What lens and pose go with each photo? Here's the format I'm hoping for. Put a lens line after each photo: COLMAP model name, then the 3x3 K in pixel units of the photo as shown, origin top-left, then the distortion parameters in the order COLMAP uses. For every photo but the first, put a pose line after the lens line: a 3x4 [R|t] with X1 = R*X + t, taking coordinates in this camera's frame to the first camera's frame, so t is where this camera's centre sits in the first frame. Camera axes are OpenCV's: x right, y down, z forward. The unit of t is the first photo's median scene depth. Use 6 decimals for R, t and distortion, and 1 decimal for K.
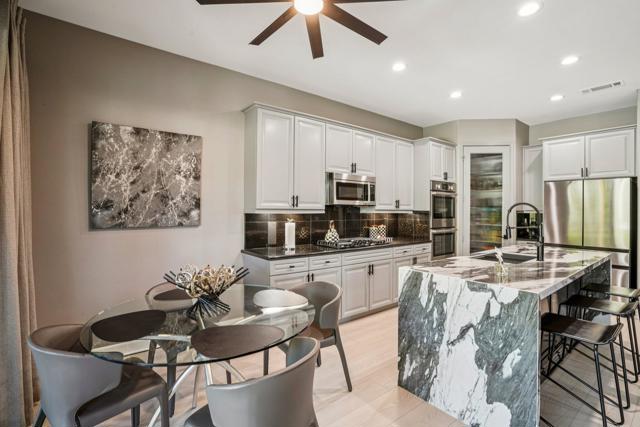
lens RADIAL K [[301.5, 0, 351.9], [0, 301.5, 206.8], [0, 0, 1]] dist [-0.048433, -0.000135]
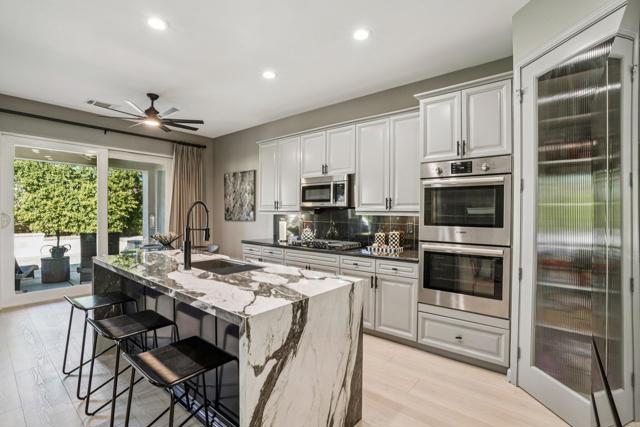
lens RADIAL K [[283.5, 0, 318.1], [0, 283.5, 214.3], [0, 0, 1]] dist [-0.054305, -0.000540]
pose [[0.196922, 0.003171, -0.980414, 1.056649], [0.007888, 0.999957, 0.004819, 0.017429], [0.980387, -0.008683, 0.196889, 0.909573]]
